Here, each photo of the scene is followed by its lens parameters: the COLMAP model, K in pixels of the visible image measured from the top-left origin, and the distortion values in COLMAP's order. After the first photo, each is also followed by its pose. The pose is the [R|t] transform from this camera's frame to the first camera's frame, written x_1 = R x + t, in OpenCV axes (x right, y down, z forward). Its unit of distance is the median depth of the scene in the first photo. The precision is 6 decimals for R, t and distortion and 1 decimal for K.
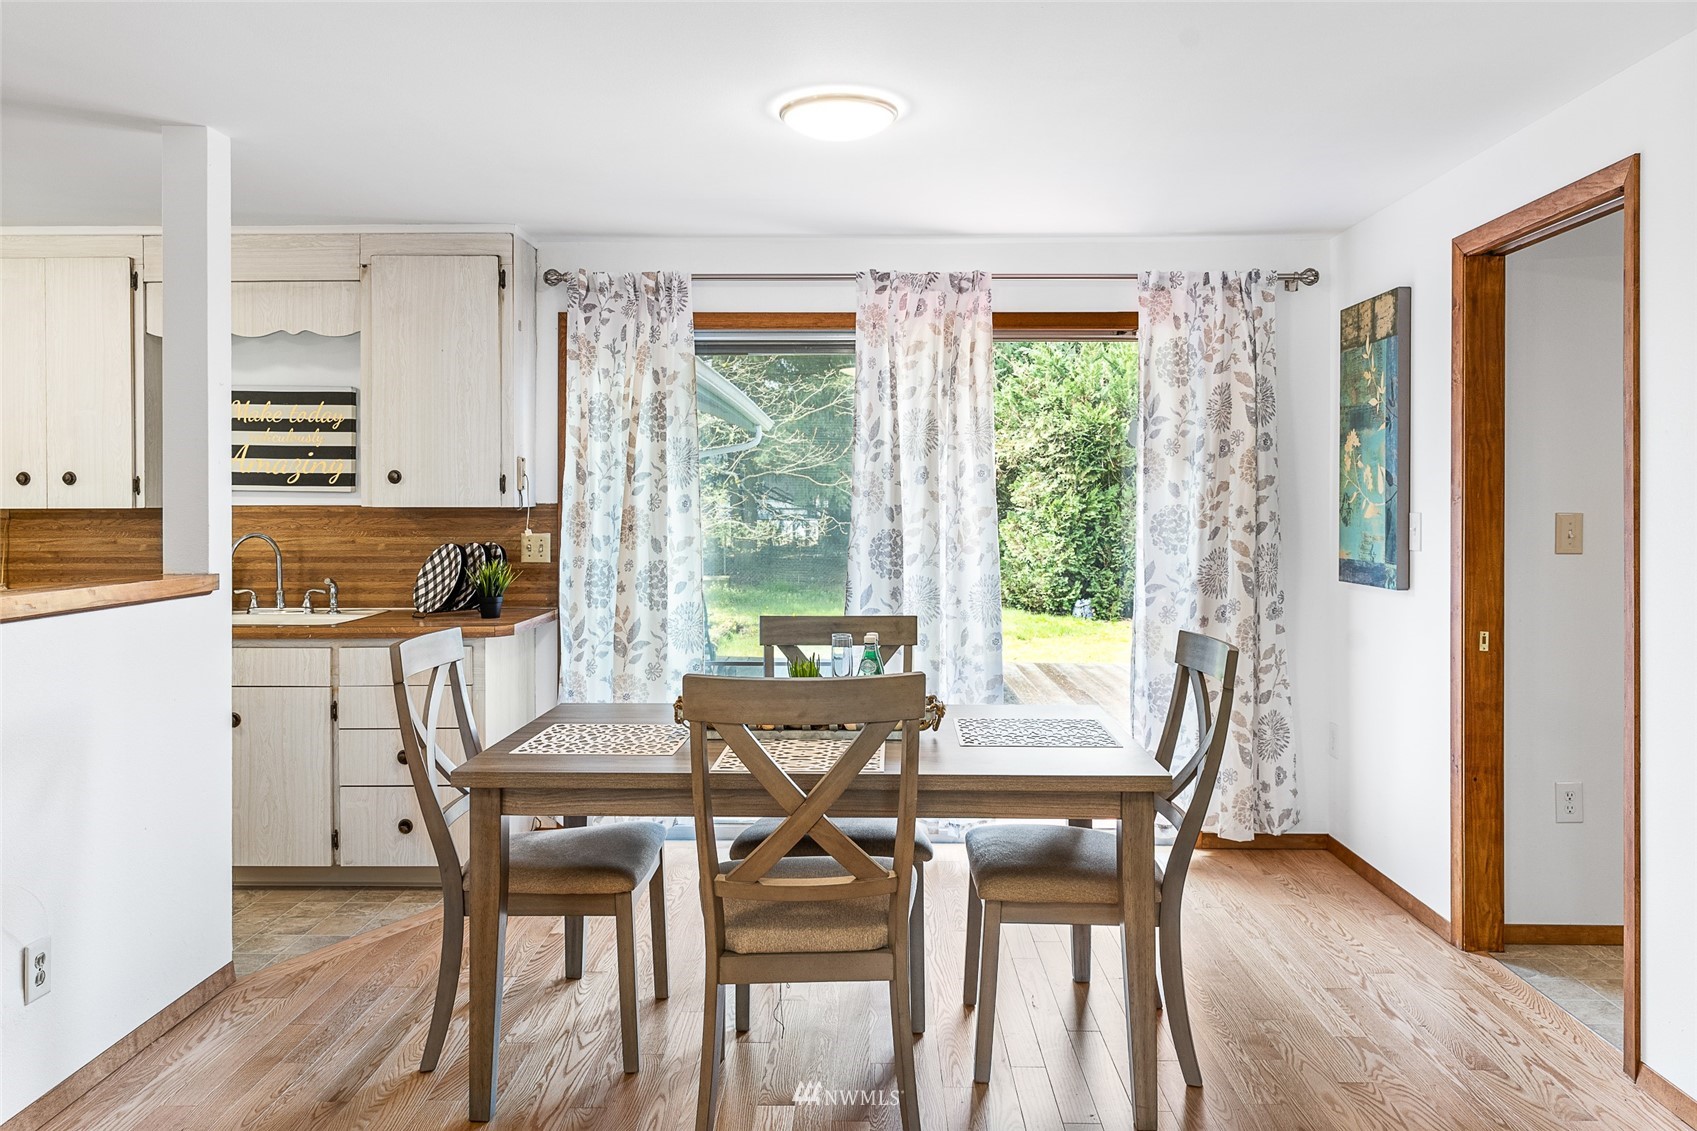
lens RADIAL K [[1273.7, 0, 854.6], [0, 1273.7, 500.3], [0, 0, 1]] dist [0.011597, 0.005918]
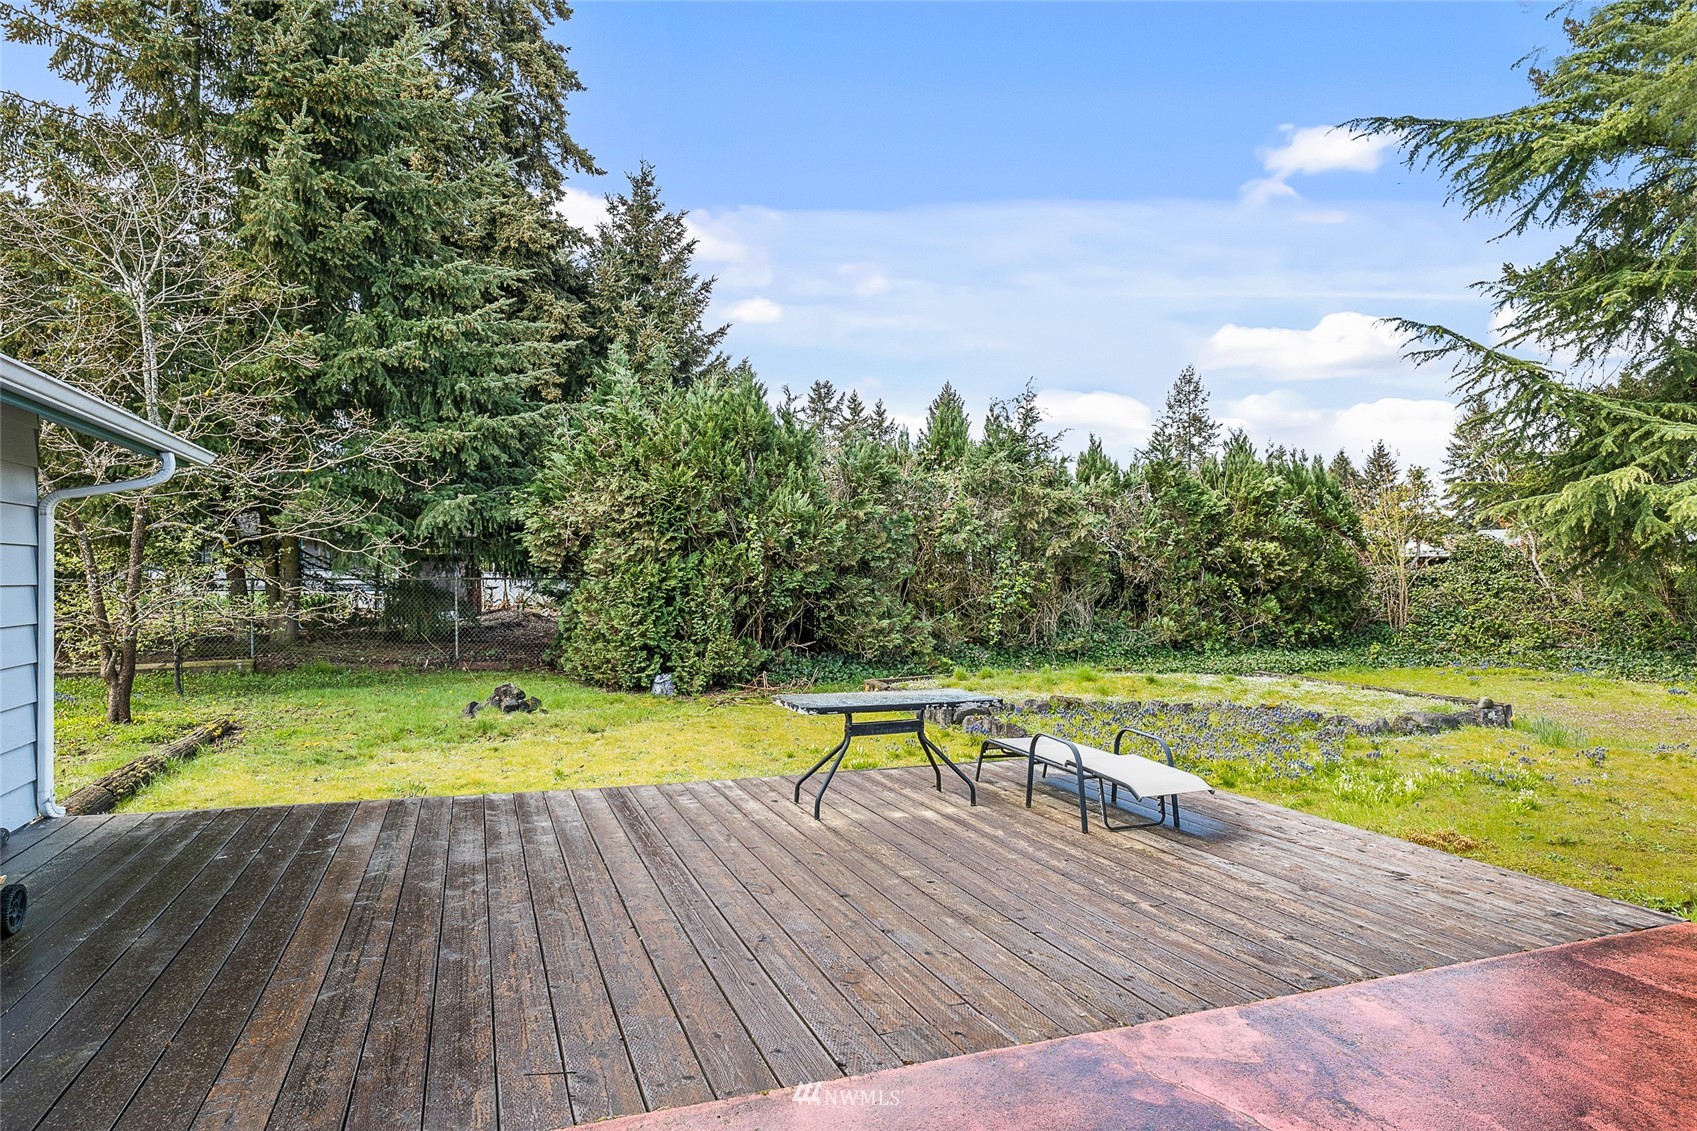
lens RADIAL K [[998.1, 0, 856.8], [0, 998.1, 569.7], [0, 0, 1]] dist [-0.000680, 0.001127]
pose [[0.930647, -0.004617, 0.365888, 0.044301], [0.004136, 0.999989, 0.002098, 0.000084], [-0.365894, -0.000439, 0.930656, 0.267080]]
